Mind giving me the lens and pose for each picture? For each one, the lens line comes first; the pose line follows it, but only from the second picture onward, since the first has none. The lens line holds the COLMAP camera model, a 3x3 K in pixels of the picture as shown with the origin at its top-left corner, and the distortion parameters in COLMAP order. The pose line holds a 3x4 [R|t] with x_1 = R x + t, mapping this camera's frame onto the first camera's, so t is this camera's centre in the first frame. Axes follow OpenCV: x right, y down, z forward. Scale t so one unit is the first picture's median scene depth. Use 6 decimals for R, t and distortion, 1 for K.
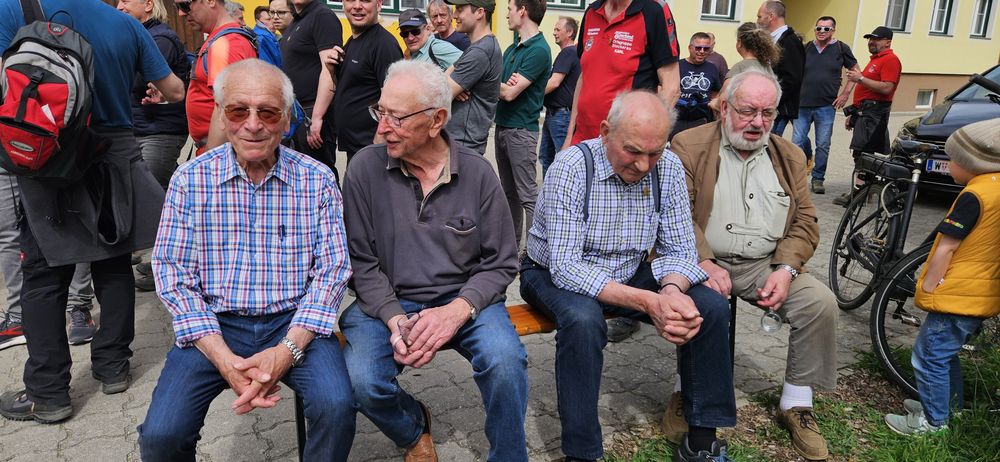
lens RADIAL K [[642.0, 0, 500.0], [0, 642.0, 231.0], [0, 0, 1]] dist [-0.002851, -0.002981]
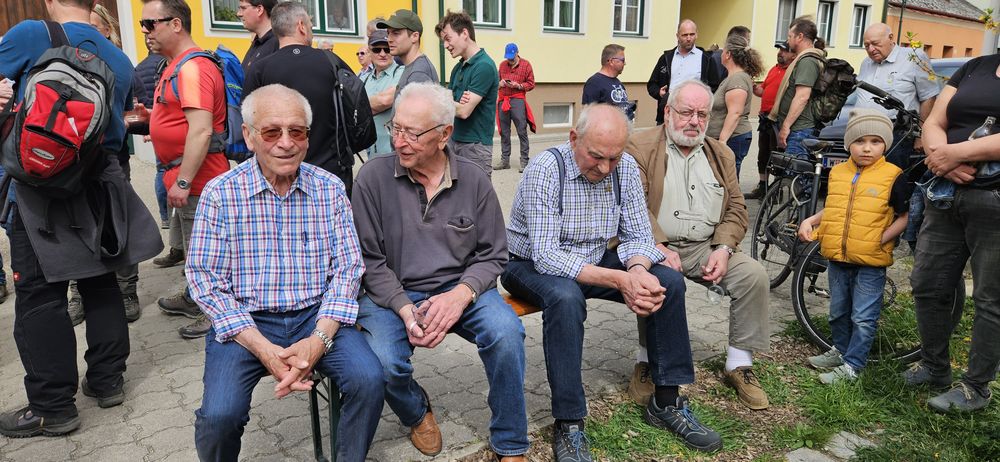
lens RADIAL K [[619.5, 0, 495.2], [0, 619.5, 222.9], [0, 0, 1]] dist [-0.026667, -0.001263]
pose [[0.994132, -0.055220, 0.093021, -0.097647], [0.058161, 0.997880, -0.029200, 0.026797], [-0.091211, 0.034439, 0.995236, -0.118119]]
